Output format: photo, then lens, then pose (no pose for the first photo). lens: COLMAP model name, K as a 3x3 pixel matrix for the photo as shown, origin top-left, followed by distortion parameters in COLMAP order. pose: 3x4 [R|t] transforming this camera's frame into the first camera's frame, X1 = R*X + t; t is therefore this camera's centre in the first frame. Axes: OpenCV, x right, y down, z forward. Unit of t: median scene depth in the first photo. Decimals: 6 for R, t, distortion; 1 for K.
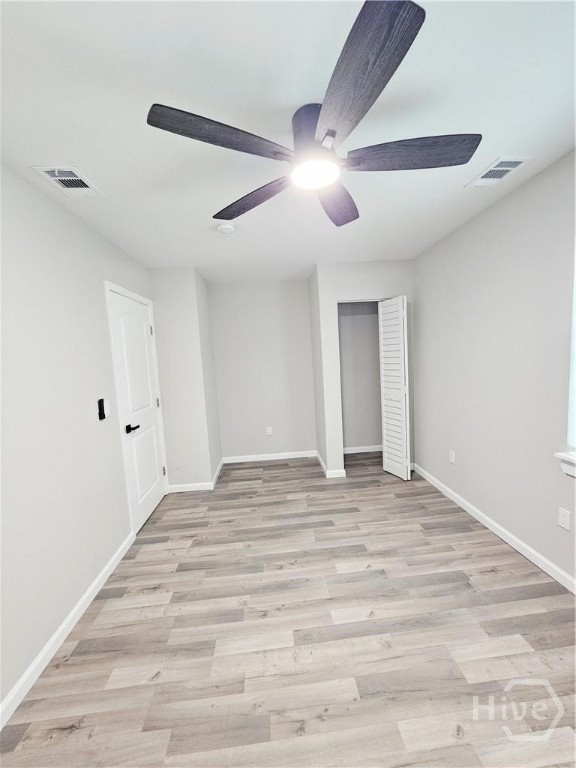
lens RADIAL K [[316.1, 0, 291.7], [0, 316.1, 385.8], [0, 0, 1]] dist [-0.001411, 0.000470]
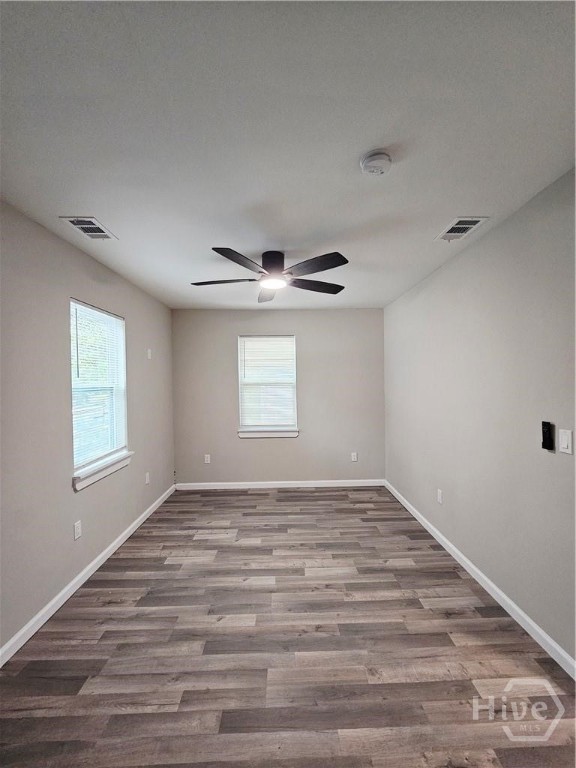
lens RADIAL K [[316.1, 0, 291.7], [0, 316.1, 385.8], [0, 0, 1]] dist [-0.001411, 0.000470]
pose [[-0.996055, 0.070117, 0.054385, -0.060242], [0.075559, 0.991546, 0.105483, -0.179554], [-0.046529, 0.109177, -0.992933, 1.921981]]
